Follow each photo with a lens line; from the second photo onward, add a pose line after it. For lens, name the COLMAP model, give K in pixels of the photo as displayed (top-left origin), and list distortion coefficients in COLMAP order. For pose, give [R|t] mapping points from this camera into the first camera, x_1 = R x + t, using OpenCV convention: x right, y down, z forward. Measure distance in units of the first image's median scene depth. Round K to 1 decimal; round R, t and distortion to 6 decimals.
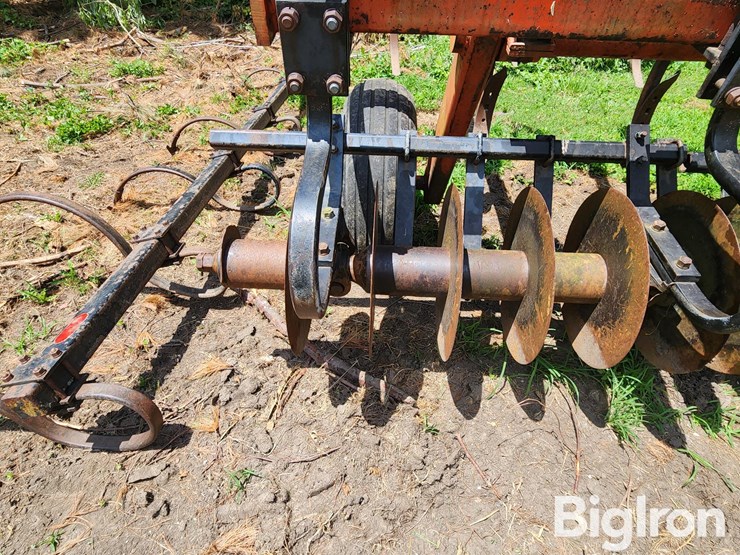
lens RADIAL K [[437.9, 0, 372.9], [0, 437.9, 272.4], [0, 0, 1]] dist [-0.000195, -0.002949]
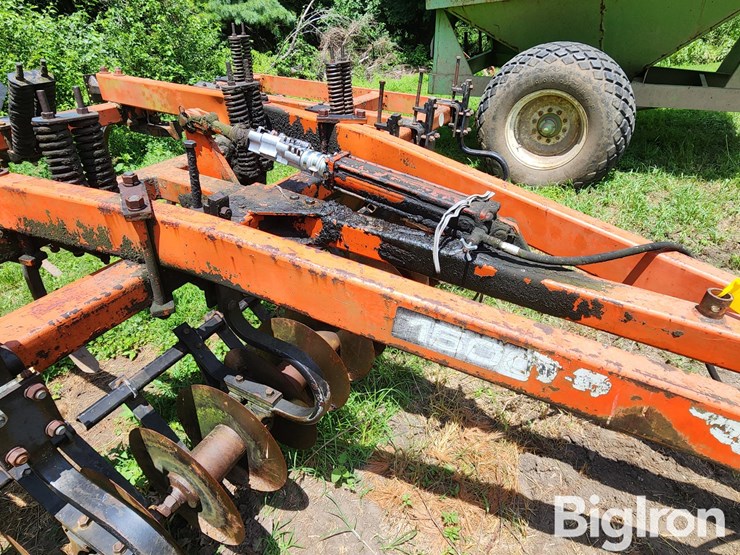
lens RADIAL K [[437.9, 0, 371.9], [0, 437.9, 271.7], [0, 0, 1]] dist [-0.000195, -0.002949]
pose [[0.446545, -0.489962, 0.748688, 0.405421], [0.636780, 0.761843, 0.118772, -0.202702], [-0.628577, 0.423712, 0.652195, -0.247565]]
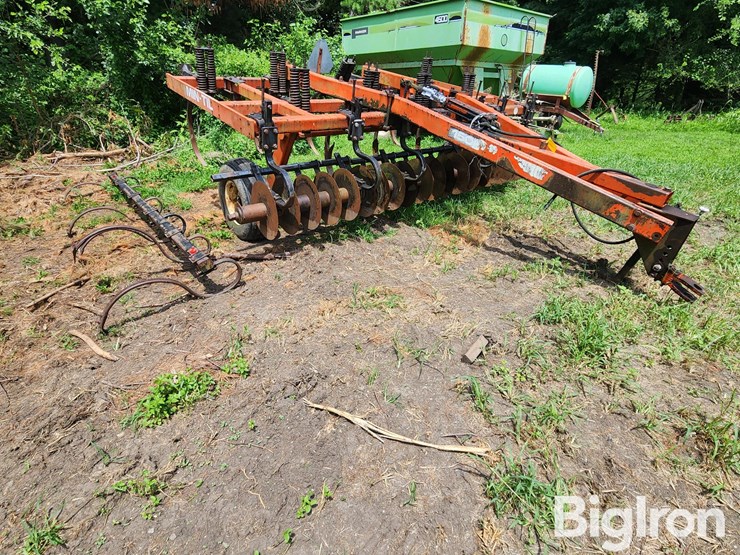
lens RADIAL K [[390.9, 0, 368.9], [0, 390.9, 282.4], [0, 0, 1]] dist [-0.004794, 0.000547]
pose [[0.753884, -0.317087, 0.575425, -1.189815], [0.407286, 0.912787, -0.030609, 0.728148], [-0.515535, 0.257439, 0.817281, -1.276627]]
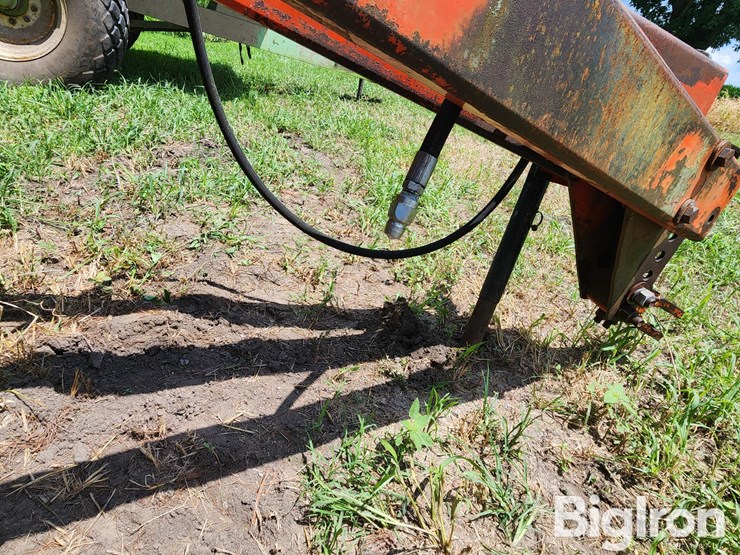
lens RADIAL K [[437.9, 0, 370.9], [0, 437.9, 274.2], [0, 0, 1]] dist [-0.000195, -0.002949]
pose [[-0.413040, -0.497406, 0.762879, 0.764980], [0.418053, 0.640647, 0.644052, 0.447791], [-0.809092, 0.584943, -0.056671, 0.034350]]
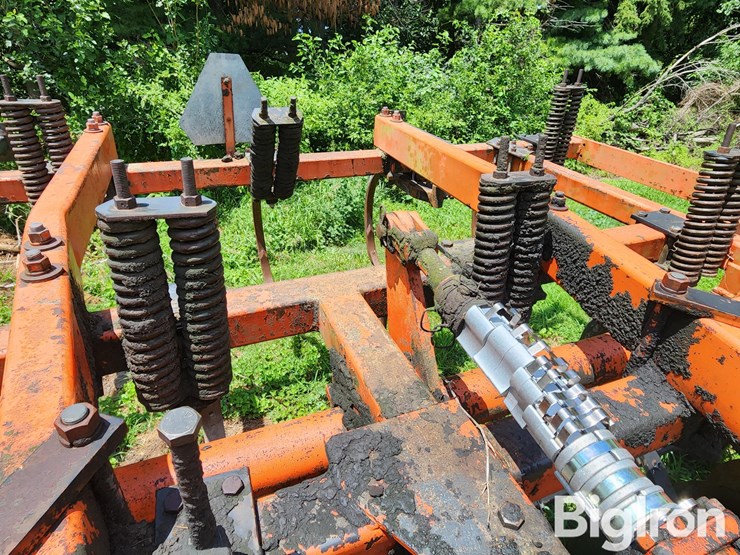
lens RADIAL K [[437.9, 0, 371.1], [0, 437.9, 271.0], [0, 0, 1]] dist [-0.000195, -0.002949]
pose [[0.913794, -0.184599, 0.361805, 1.043799], [0.278695, 0.932952, -0.227880, -0.516059], [-0.295481, 0.309069, 0.903973, 0.128441]]
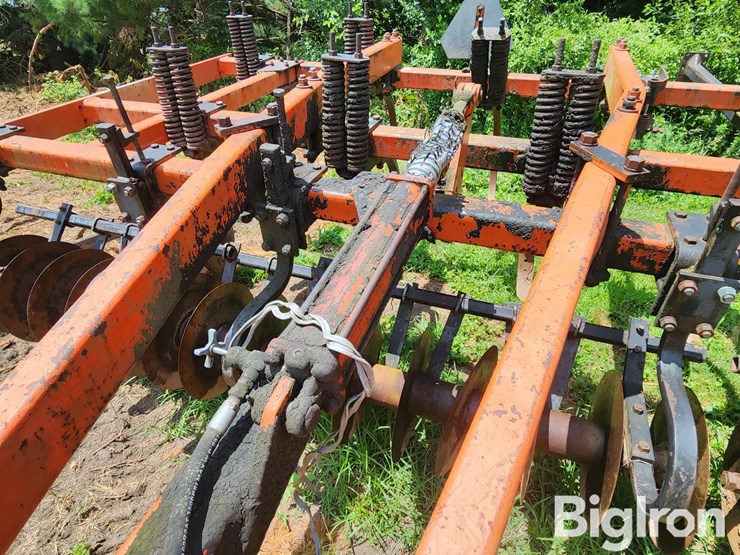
lens RADIAL K [[437.9, 0, 376.6], [0, 437.9, 271.7], [0, 0, 1]] dist [-0.000195, -0.002949]
pose [[0.947147, 0.152943, -0.281994, 1.517456], [-0.204017, 0.965543, -0.161569, -0.061148], [0.247567, 0.210561, 0.945714, -0.289632]]
